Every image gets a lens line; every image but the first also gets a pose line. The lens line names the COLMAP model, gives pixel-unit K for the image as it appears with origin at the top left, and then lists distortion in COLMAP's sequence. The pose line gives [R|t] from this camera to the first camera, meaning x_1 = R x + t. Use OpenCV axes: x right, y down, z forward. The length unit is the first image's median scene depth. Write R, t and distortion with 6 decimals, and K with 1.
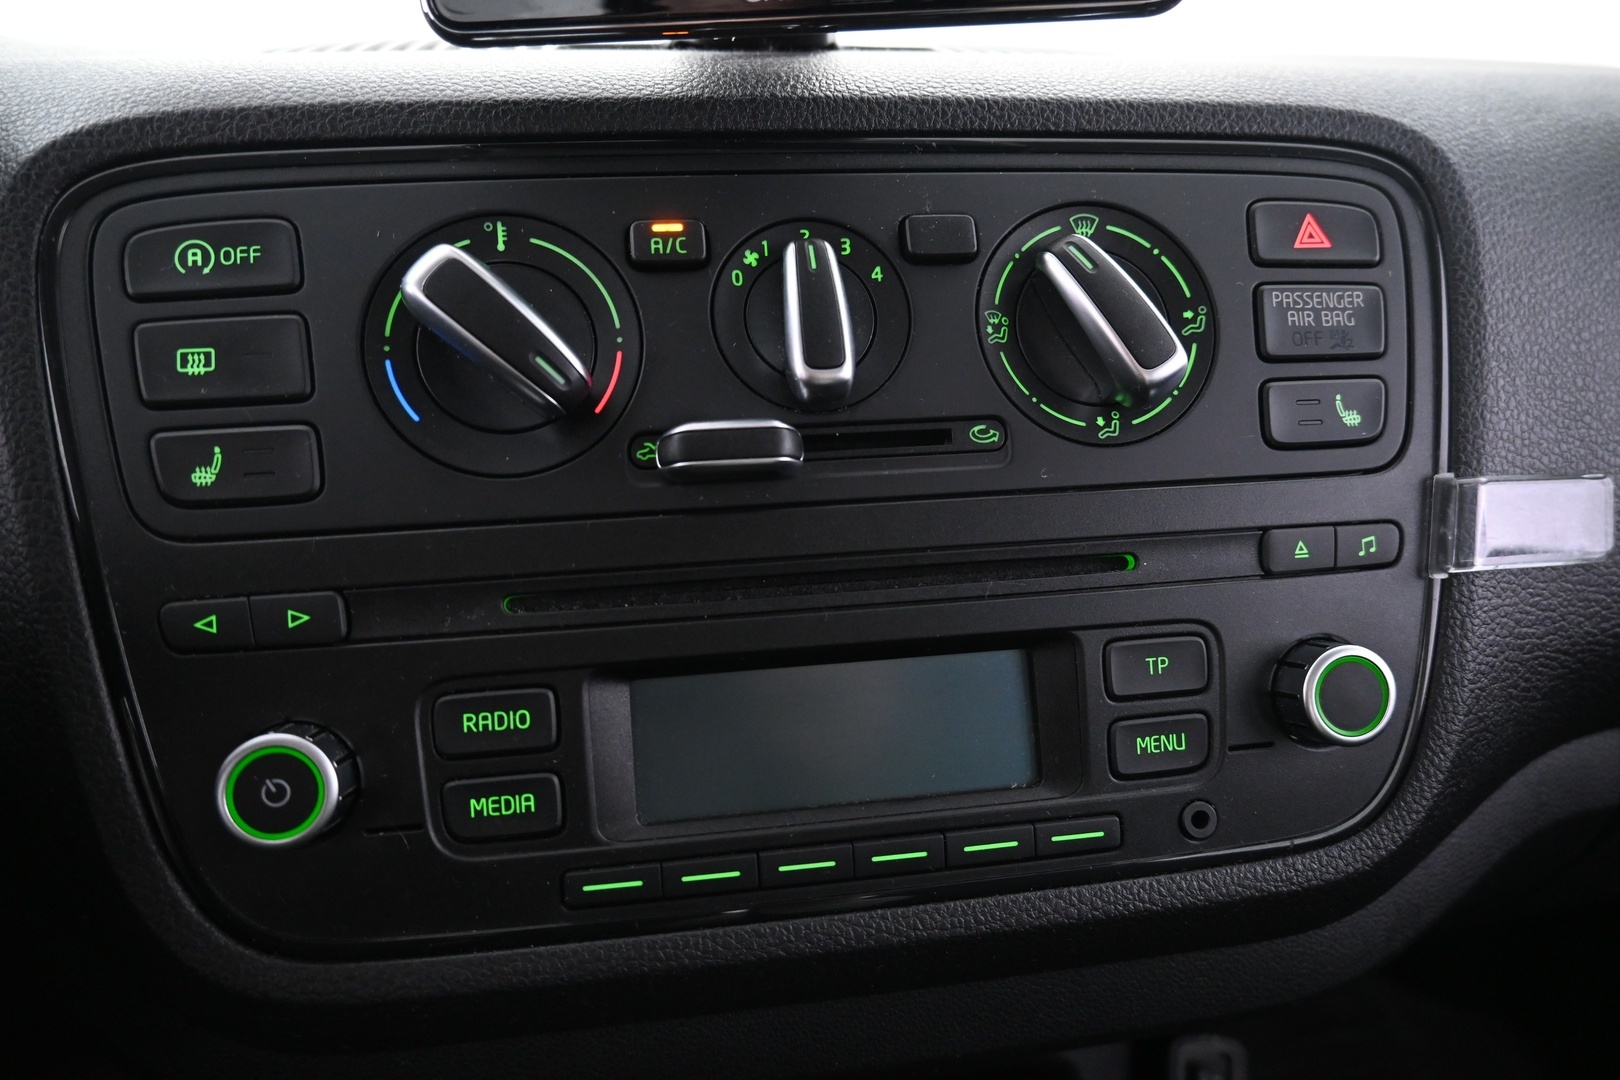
lens RADIAL K [[1107.3, 0, 809.8], [0, 1107.3, 547.7], [0, 0, 1]] dist [-0.011145, -0.000244]
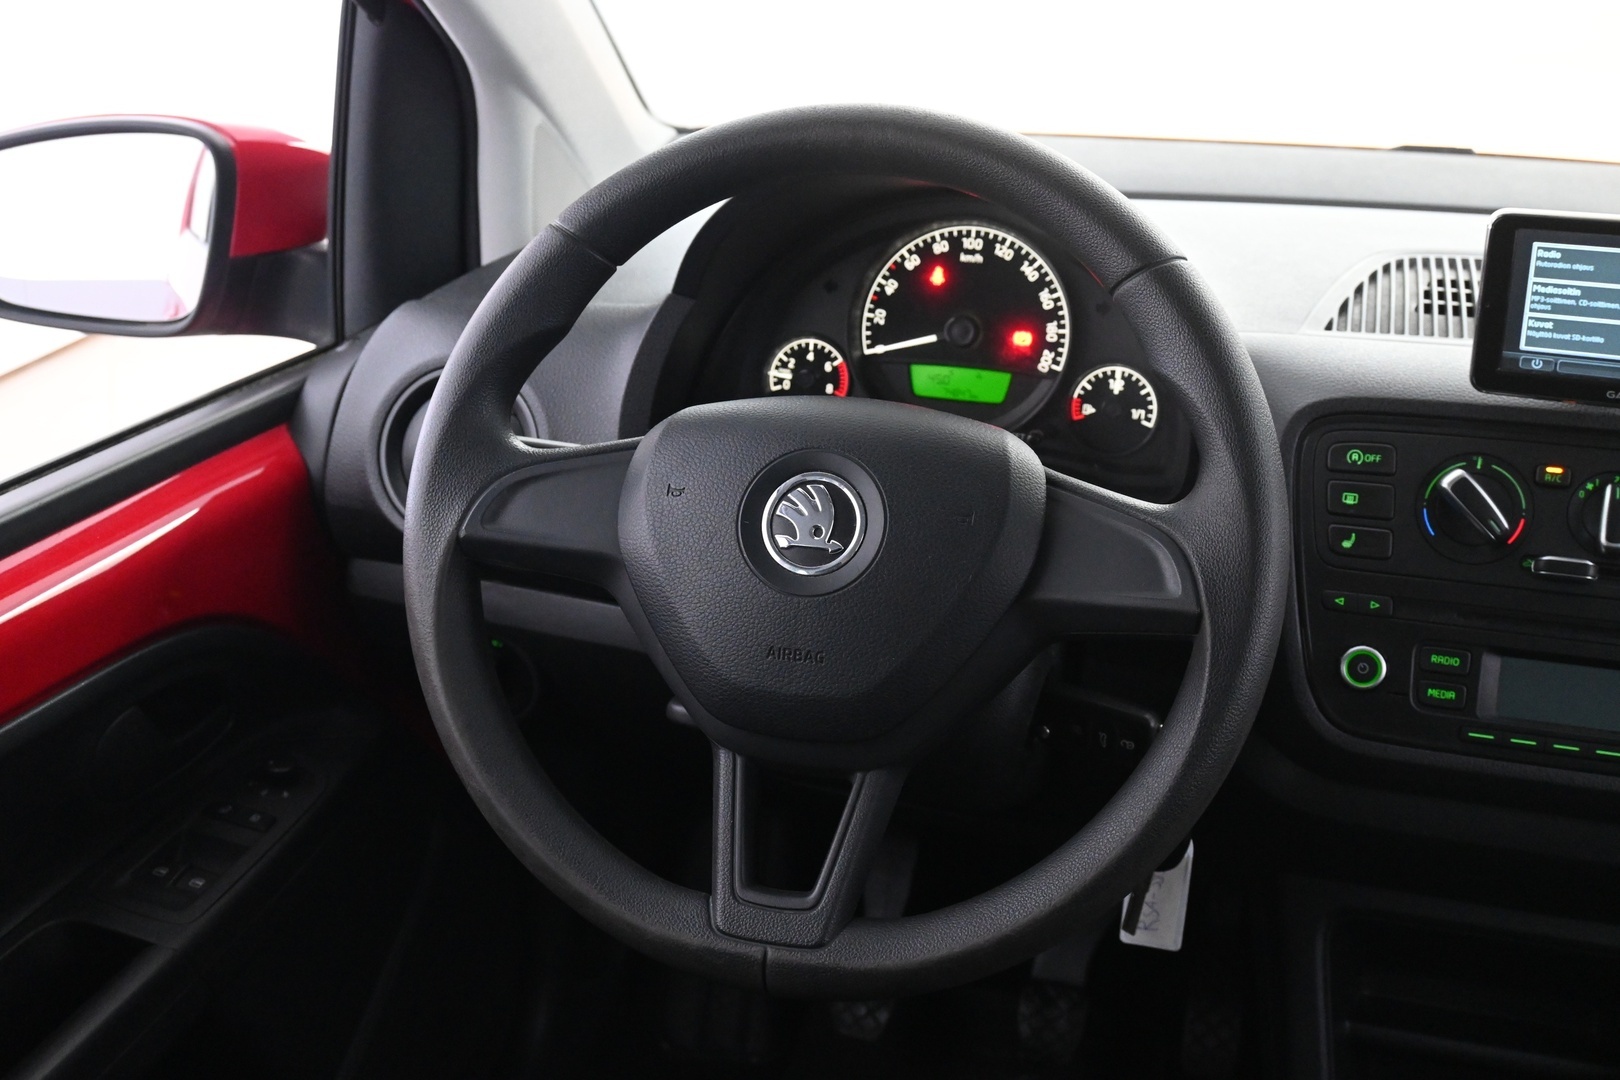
lens RADIAL K [[1844.3, 0, 805.8], [0, 1844.3, 544.0], [0, 0, 1]] dist [-0.006585, 0.000000]
pose [[0.904610, 0.176173, -0.388130, -0.020406], [-0.169732, 0.984163, 0.051123, -0.064444], [0.390989, 0.019632, 0.920186, -3.167378]]
